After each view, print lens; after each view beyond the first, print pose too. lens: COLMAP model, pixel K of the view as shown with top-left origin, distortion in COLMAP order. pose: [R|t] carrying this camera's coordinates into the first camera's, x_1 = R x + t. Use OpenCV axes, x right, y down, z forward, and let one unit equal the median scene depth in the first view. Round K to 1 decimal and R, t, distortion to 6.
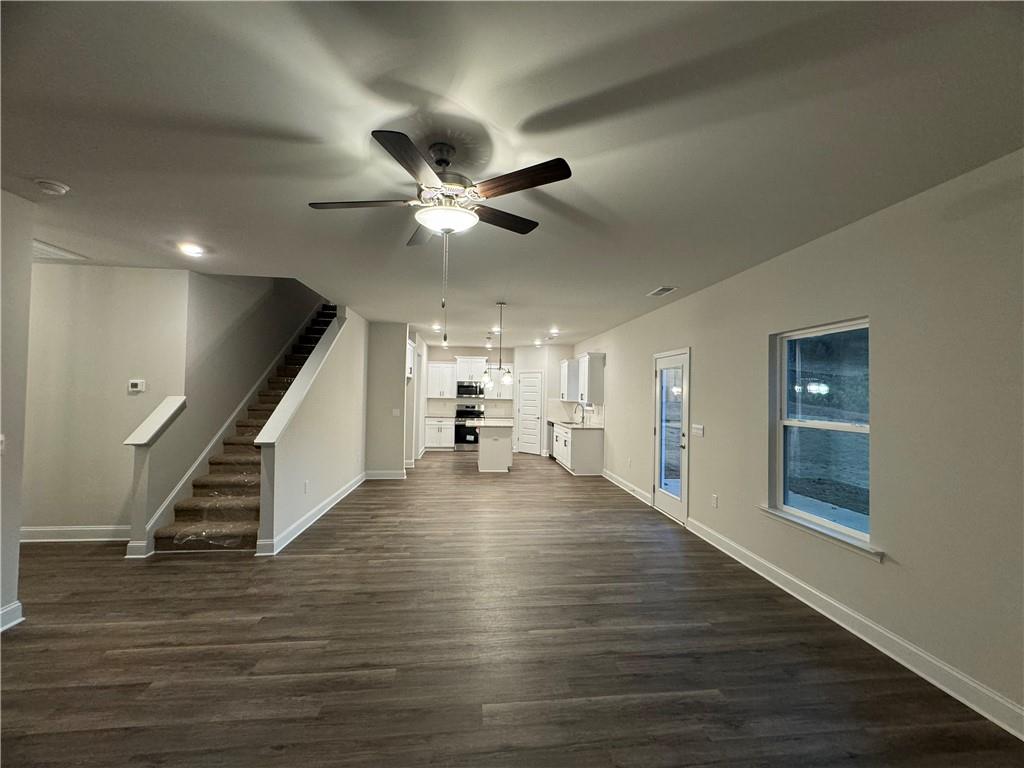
lens RADIAL K [[407.8, 0, 512.0], [0, 407.8, 384.0], [0, 0, 1]] dist [0.002053, 0.000180]
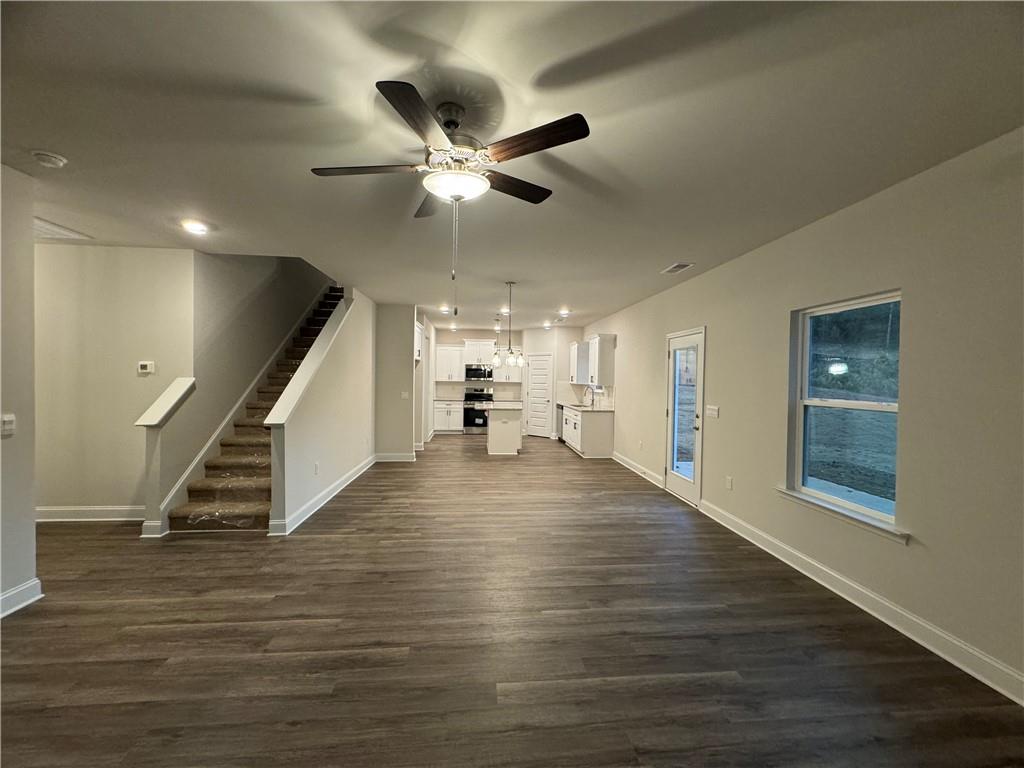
lens RADIAL K [[407.8, 0, 512.0], [0, 407.8, 384.0], [0, 0, 1]] dist [0.002053, 0.000180]
pose [[0.999818, -0.002843, -0.018873, -0.008792], [0.003551, 0.999287, 0.037588, 0.013445], [0.018752, -0.037648, 0.999115, 0.023845]]
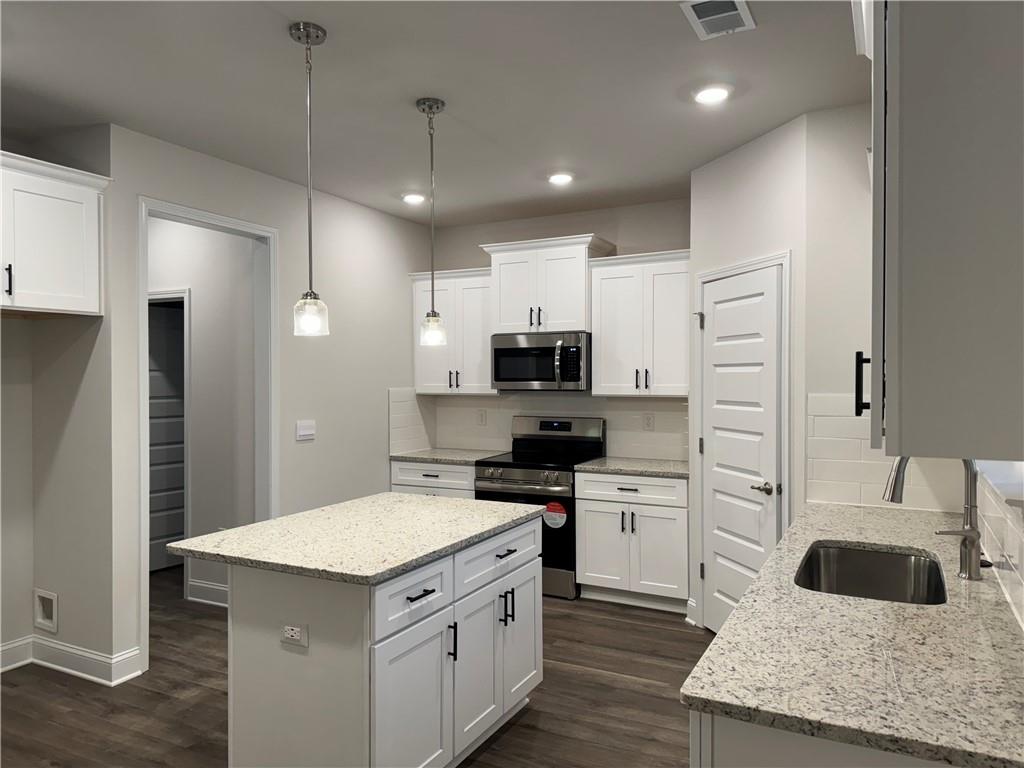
lens RADIAL K [[717.0, 0, 512.0], [0, 717.0, 384.0], [0, 0, 1]] dist [0.003077, 0.001371]
pose [[0.832369, -0.015443, -0.554007, 0.496300], [0.031958, 0.999286, 0.020160, 0.059821], [0.553300, -0.034485, 0.832268, 1.967647]]
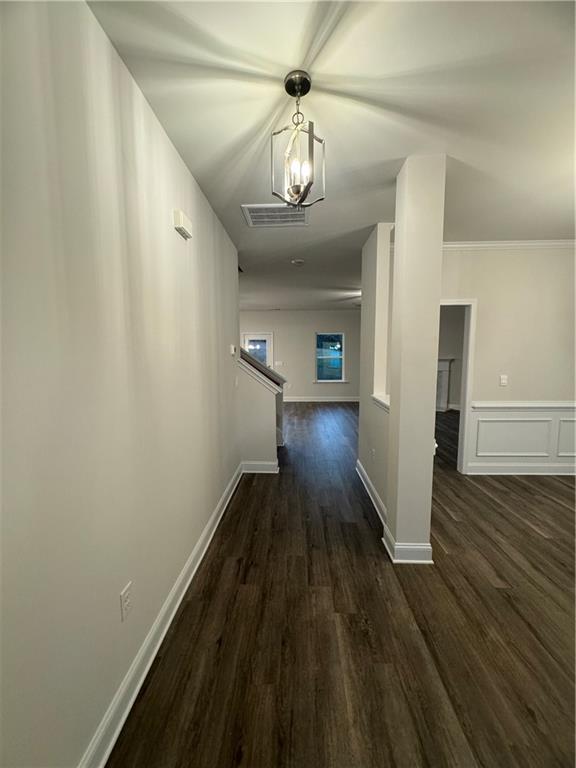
lens RADIAL K [[305.8, 0, 288.0], [0, 305.8, 384.0], [0, 0, 1]] dist [0.002053, 0.000180]
pose [[0.134030, -0.124140, 0.983171, -2.191480], [-0.013655, 0.991797, 0.127091, -0.013630], [-0.990883, -0.030460, 0.131236, 0.954536]]
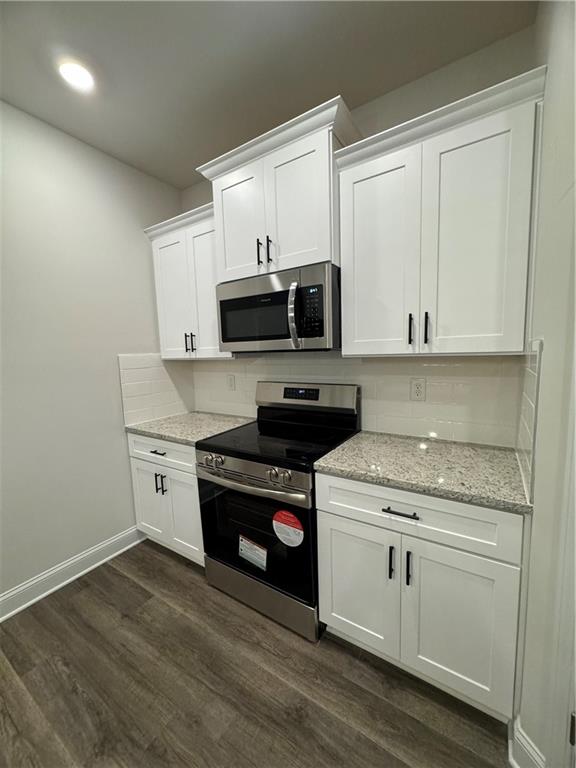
lens RADIAL K [[306.8, 0, 288.0], [0, 306.8, 384.0], [0, 0, 1]] dist [-0.022764, -0.000029]
pose [[0.778097, 0.024218, -0.627677, 0.014245], [0.058023, 0.992213, 0.110211, 0.106724], [0.625458, -0.122174, 0.770633, 2.931290]]
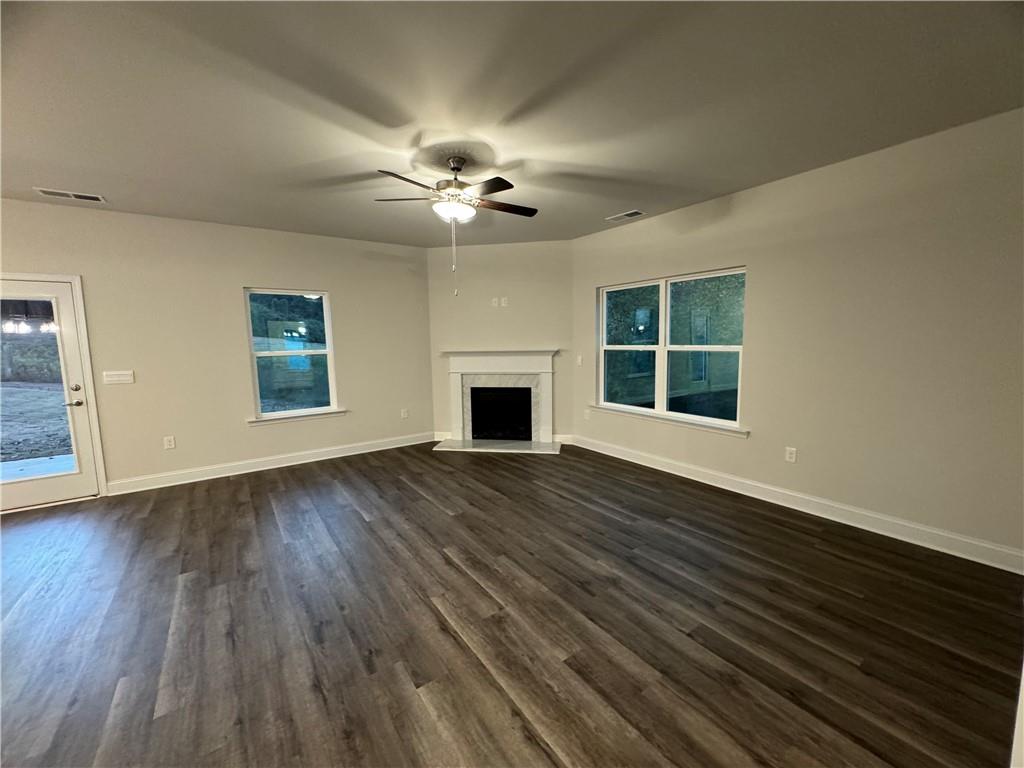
lens RADIAL K [[407.8, 0, 512.0], [0, 407.8, 384.0], [0, 0, 1]] dist [0.002053, 0.000180]
pose [[-0.491769, -0.103430, 0.864561, -1.006662], [-0.010417, 0.993548, 0.112936, 0.030397], [-0.870663, 0.046533, -0.489674, 0.992923]]
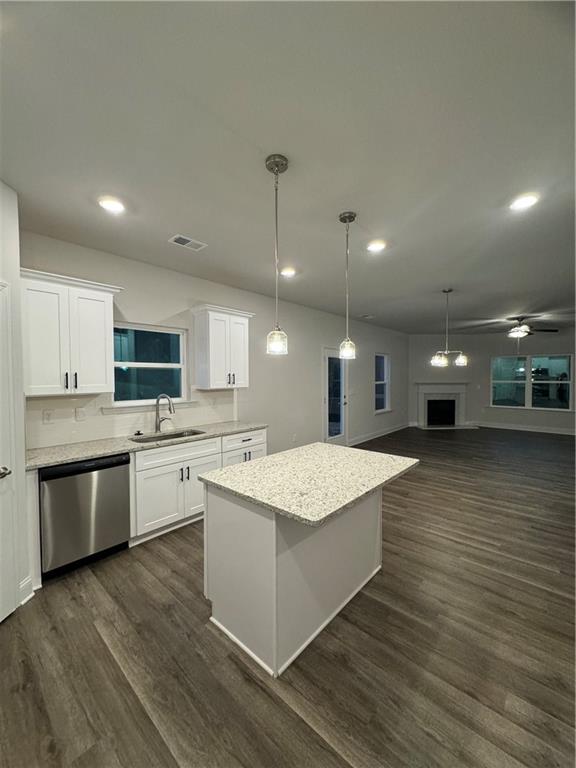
lens RADIAL K [[305.8, 0, 288.0], [0, 305.8, 384.0], [0, 0, 1]] dist [0.002053, 0.000180]
pose [[-0.672746, -0.035400, 0.739026, -0.580281], [-0.023599, 0.999373, 0.026388, 0.058231], [-0.739497, 0.000312, -0.673160, 3.100862]]
